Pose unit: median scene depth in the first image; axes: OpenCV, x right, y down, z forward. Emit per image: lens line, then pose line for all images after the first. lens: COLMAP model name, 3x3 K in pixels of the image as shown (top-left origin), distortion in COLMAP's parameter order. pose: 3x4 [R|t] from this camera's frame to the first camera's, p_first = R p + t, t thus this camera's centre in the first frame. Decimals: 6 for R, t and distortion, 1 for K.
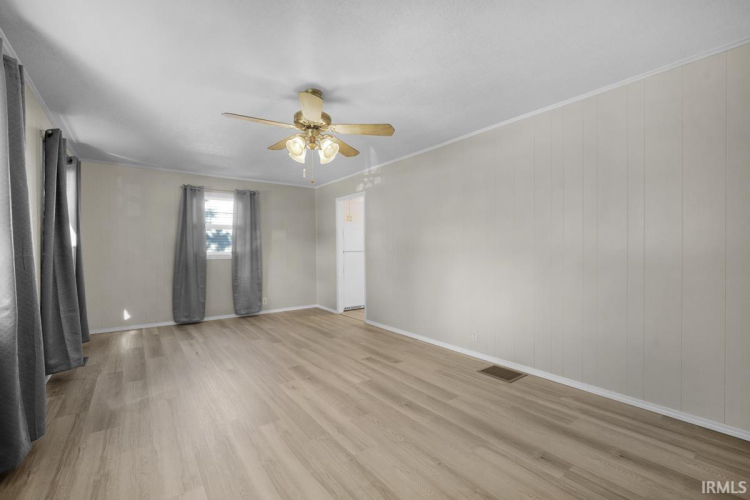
lens RADIAL K [[334.2, 0, 375.0], [0, 334.2, 250.0], [0, 0, 1]] dist [-0.001913, 0.000913]
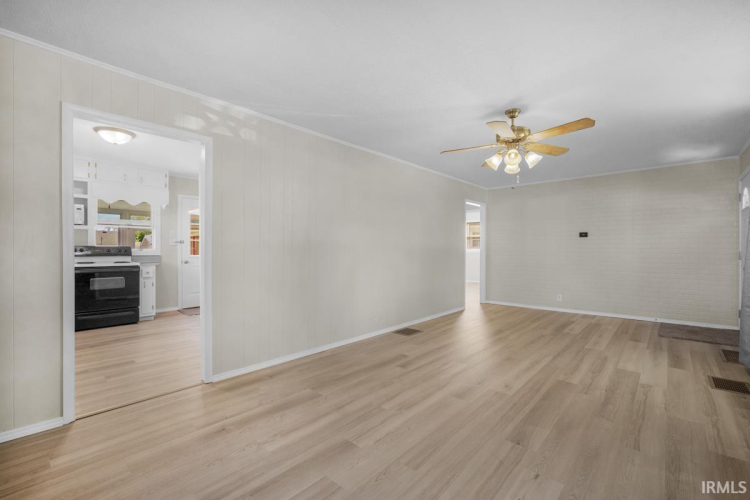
lens RADIAL K [[334.2, 0, 375.0], [0, 334.2, 250.0], [0, 0, 1]] dist [-0.001913, 0.000913]
pose [[-0.203762, 0.000228, 0.979020, -0.610325], [0.001911, 0.999998, 0.000165, 0.004606], [-0.979019, 0.001905, -0.203762, 0.854255]]
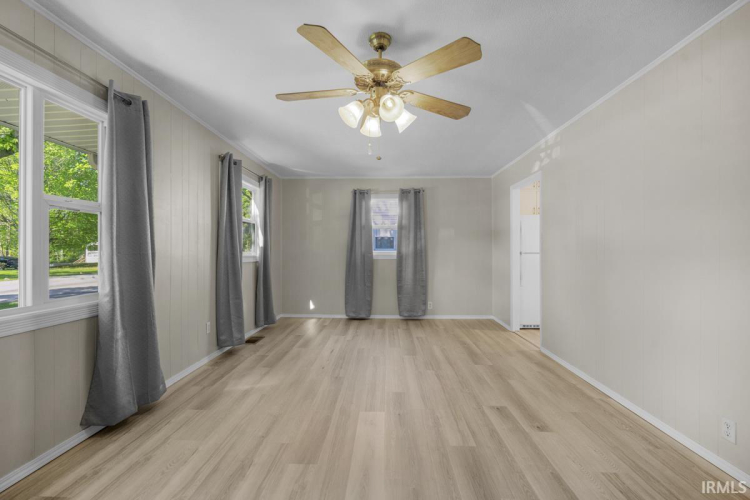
lens RADIAL K [[326.4, 0, 372.3], [0, 326.4, 250.5], [0, 0, 1]] dist [-0.002027, 0.000015]
pose [[0.777113, 0.004504, -0.629345, 0.133350], [-0.006219, 0.999981, -0.000522, 0.001508], [0.629331, 0.004319, 0.777126, 0.213328]]
